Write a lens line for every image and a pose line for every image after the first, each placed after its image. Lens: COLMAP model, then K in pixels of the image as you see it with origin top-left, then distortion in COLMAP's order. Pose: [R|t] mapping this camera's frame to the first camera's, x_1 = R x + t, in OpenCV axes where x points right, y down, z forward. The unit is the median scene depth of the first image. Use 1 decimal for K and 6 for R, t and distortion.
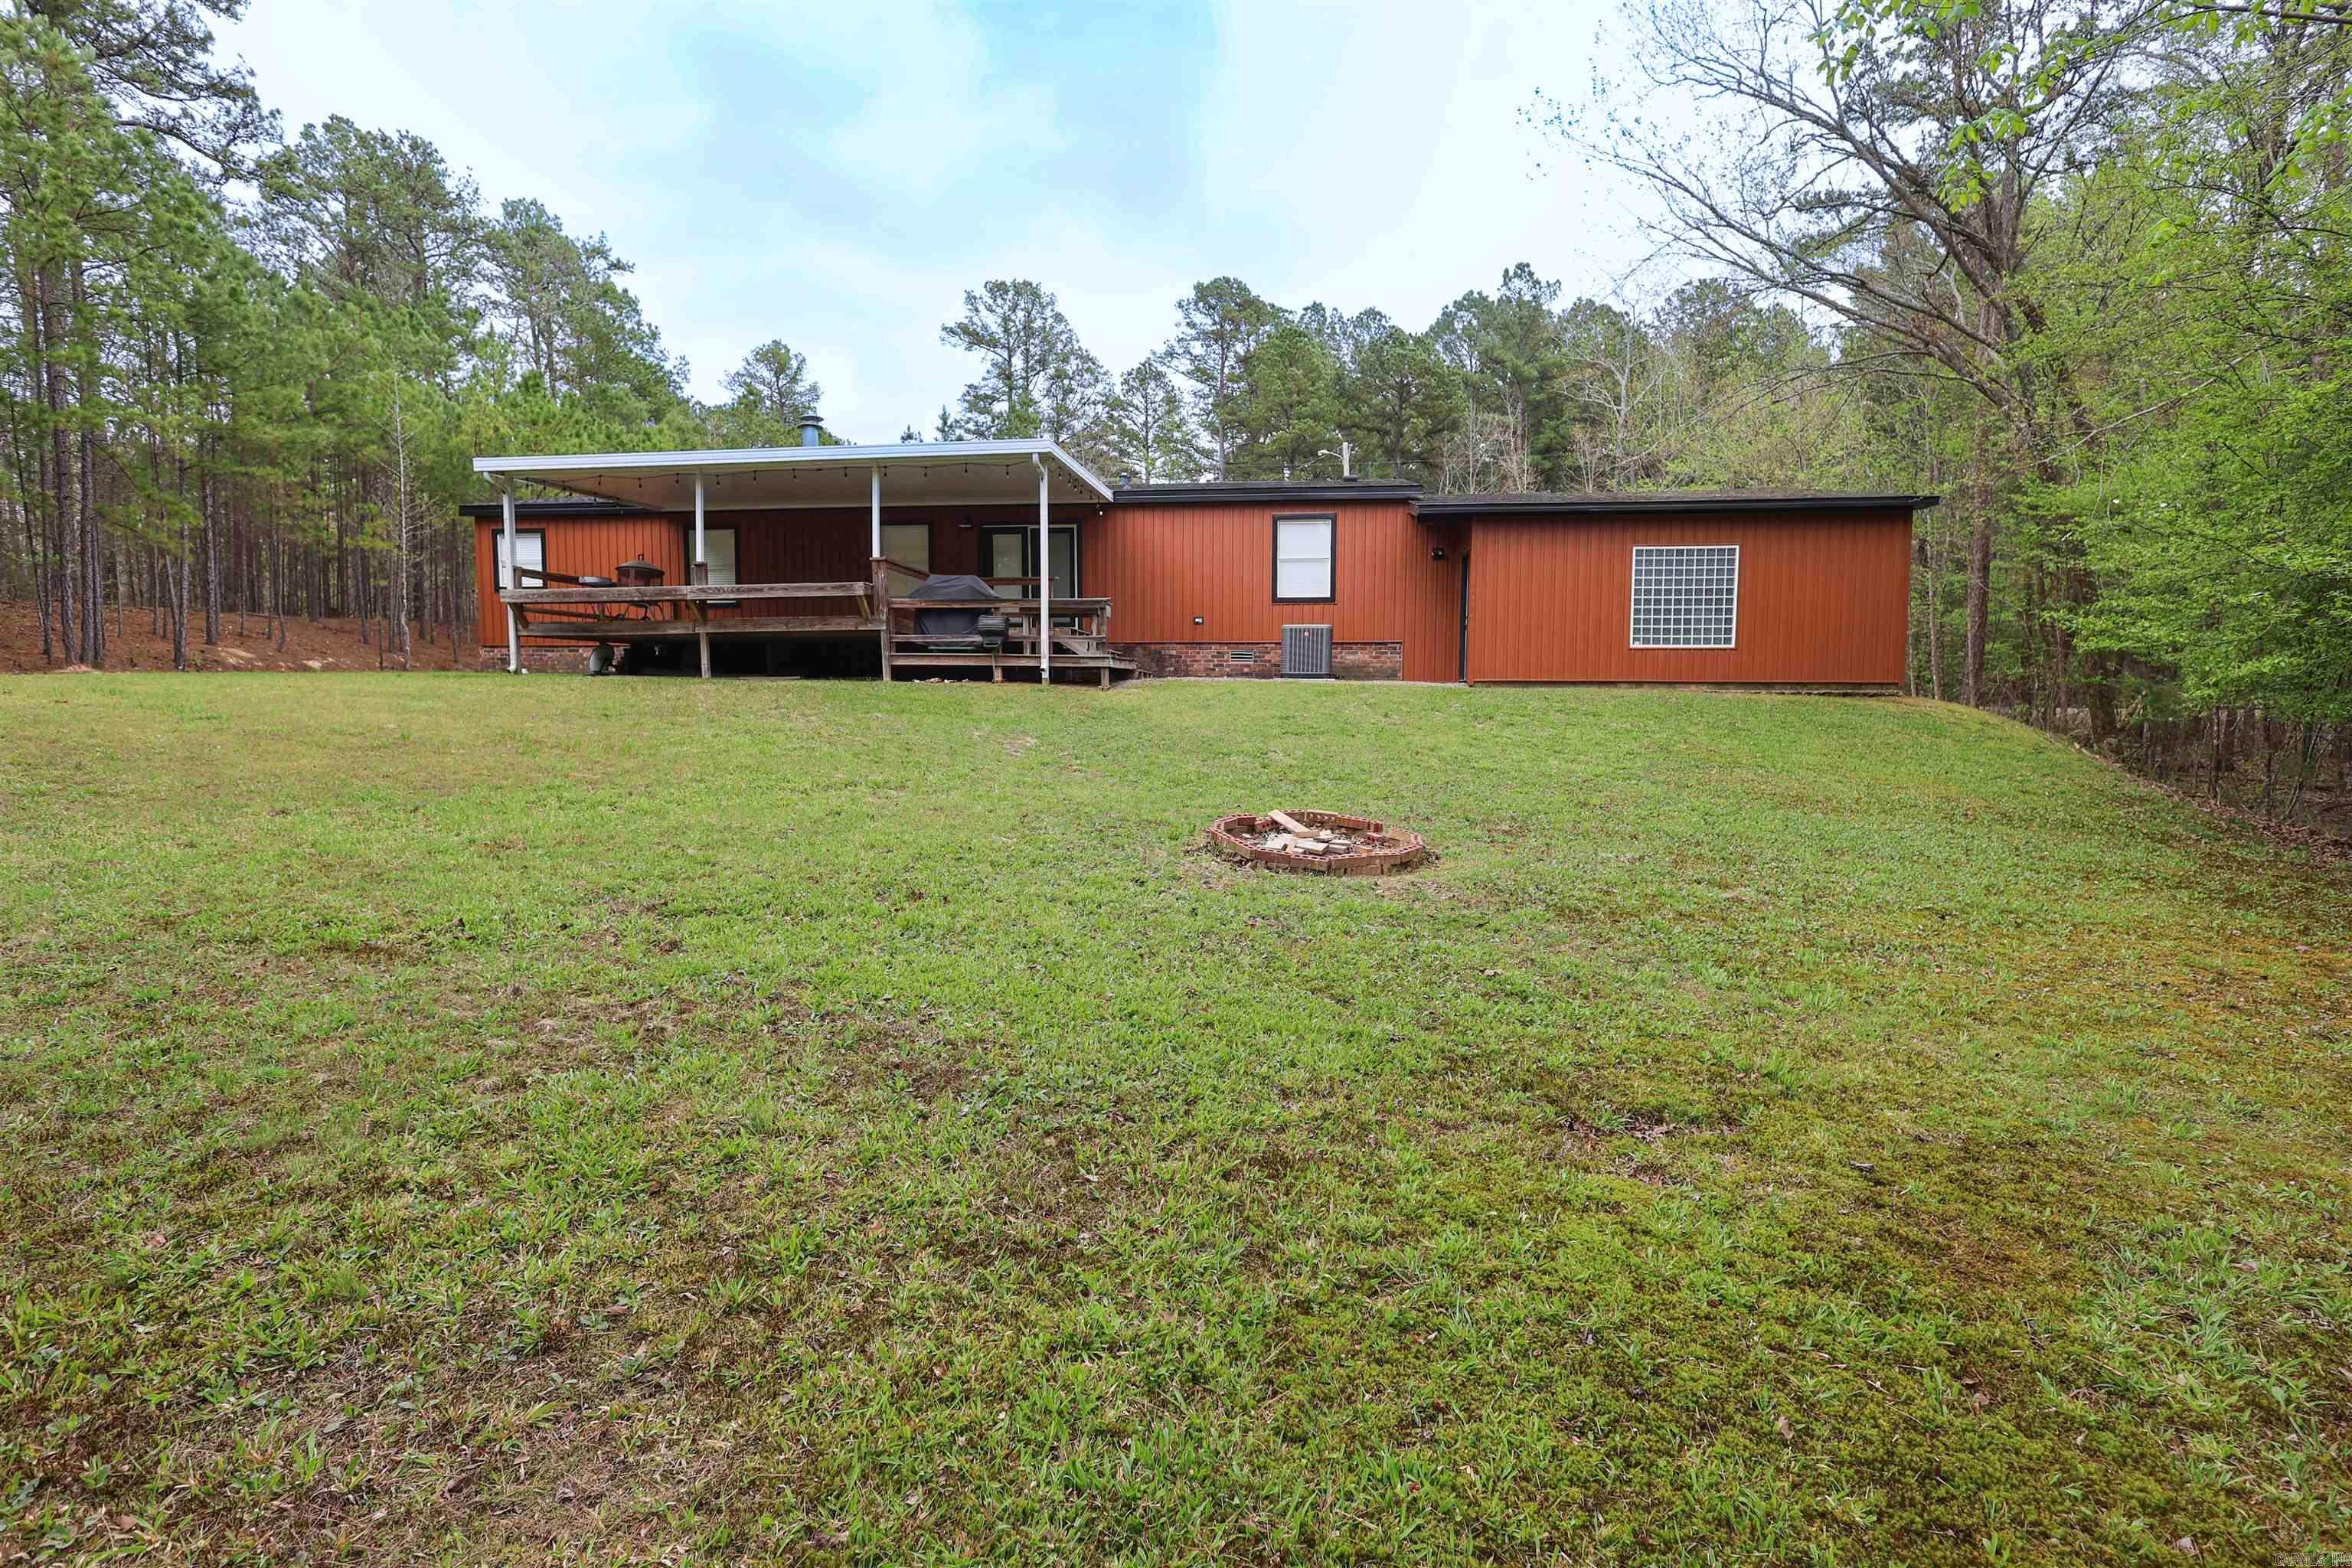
lens RADIAL K [[1169.3, 0, 1175.7], [0, 1169.3, 723.6], [0, 0, 1]] dist [0.016830, 0.000181]
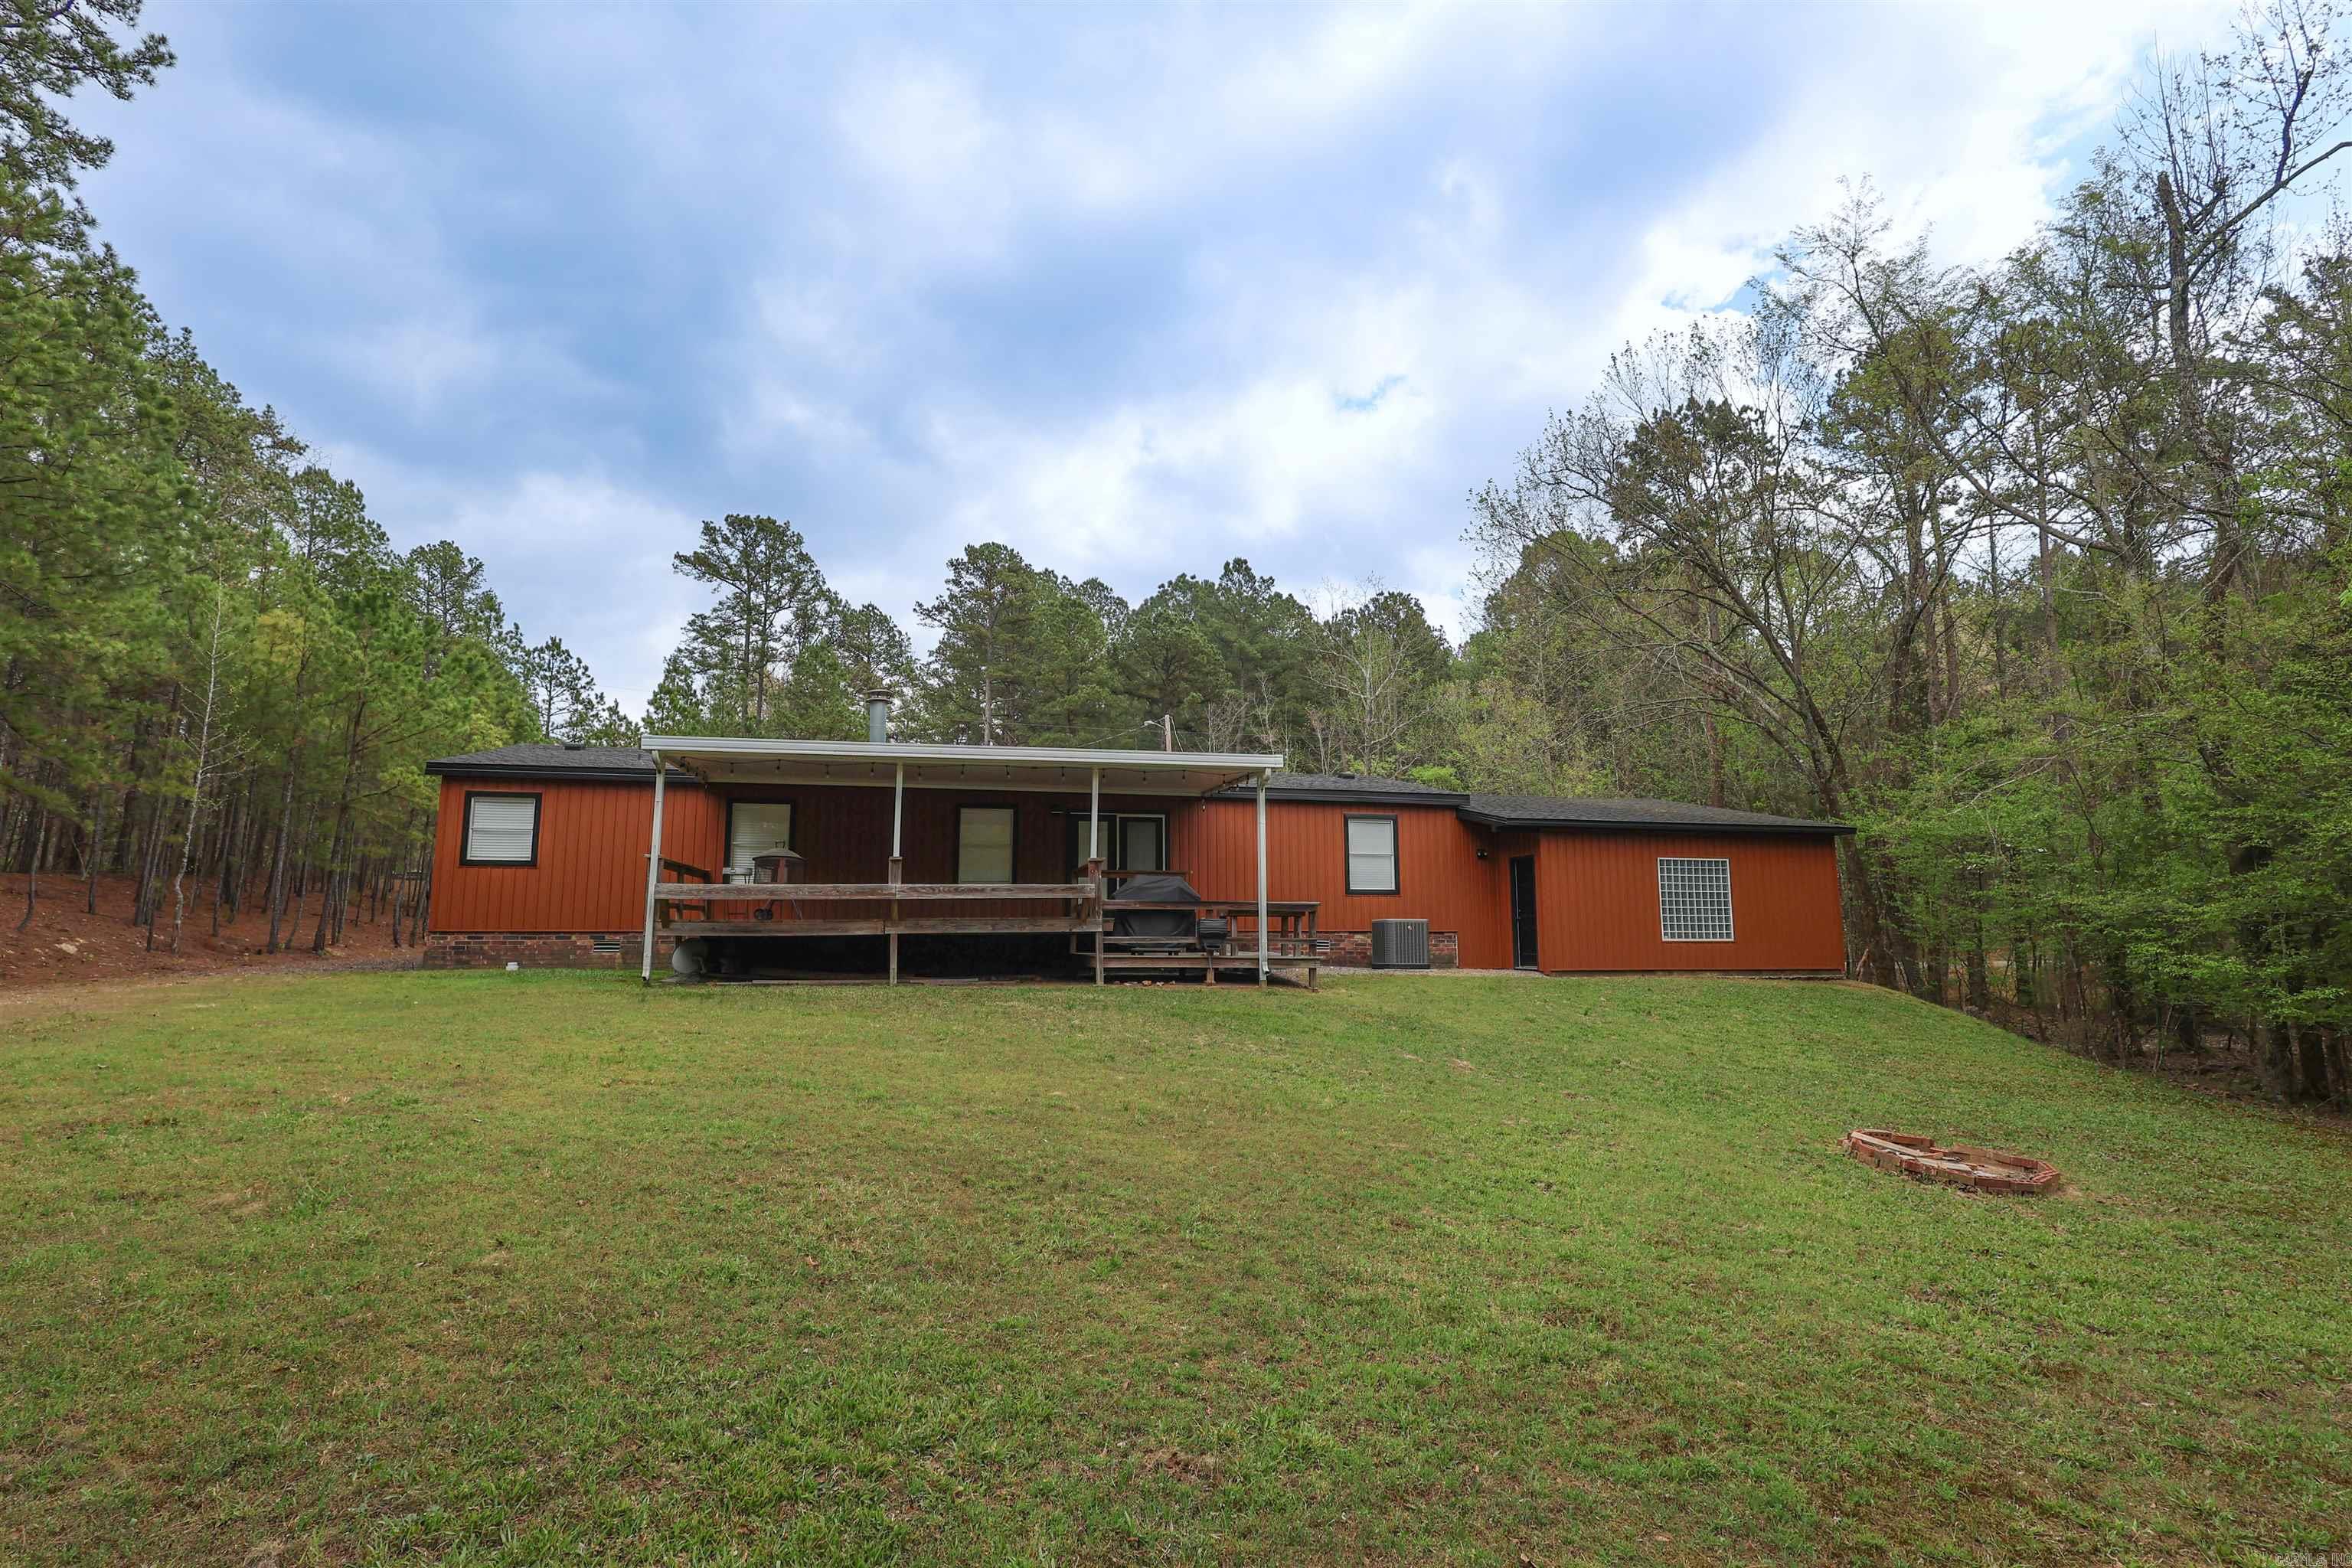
lens RADIAL K [[1143.4, 0, 1180.4], [0, 1143.4, 783.4], [0, 0, 1]] dist [-0.000867, 0.000553]
pose [[0.936947, 0.042305, 0.346901, -0.437303], [0.008287, 0.989677, -0.143074, -0.054492], [-0.349372, 0.136927, 0.926925, 0.054084]]
